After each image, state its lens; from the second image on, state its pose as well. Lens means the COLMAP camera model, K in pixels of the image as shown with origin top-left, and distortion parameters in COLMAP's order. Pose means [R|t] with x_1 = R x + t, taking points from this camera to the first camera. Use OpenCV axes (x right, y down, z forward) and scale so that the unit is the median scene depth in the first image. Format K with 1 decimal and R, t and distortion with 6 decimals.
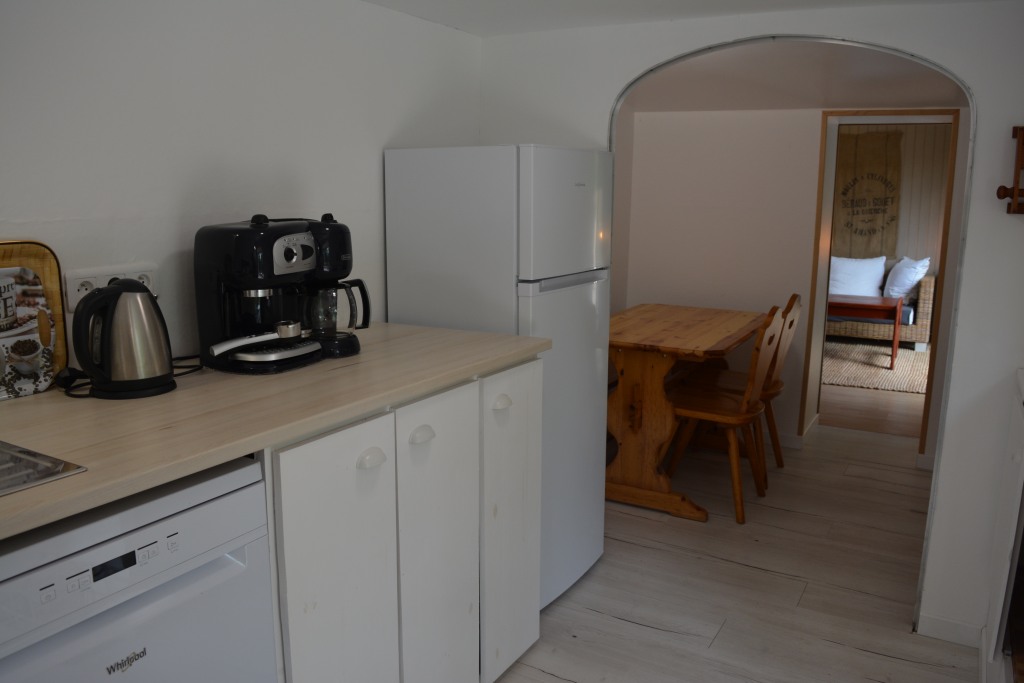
lens RADIAL K [[794.3, 0, 512.8], [0, 794.3, 342.8], [0, 0, 1]] dist [-0.032055, 0.003576]
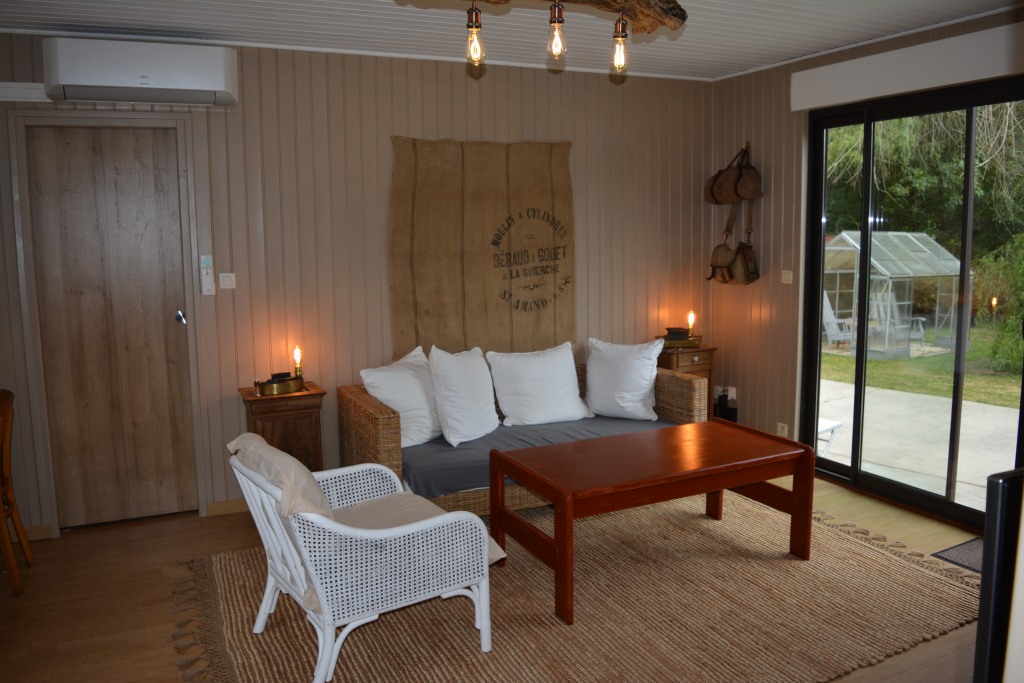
lens RADIAL K [[794.3, 0, 511.5], [0, 794.3, 337.5], [0, 0, 1]] dist [-0.032055, 0.003576]
pose [[0.588907, -0.125518, 0.798394, -0.049562], [0.173392, 0.984486, 0.026877, -0.136205], [-0.789381, 0.122607, 0.601535, 0.656382]]
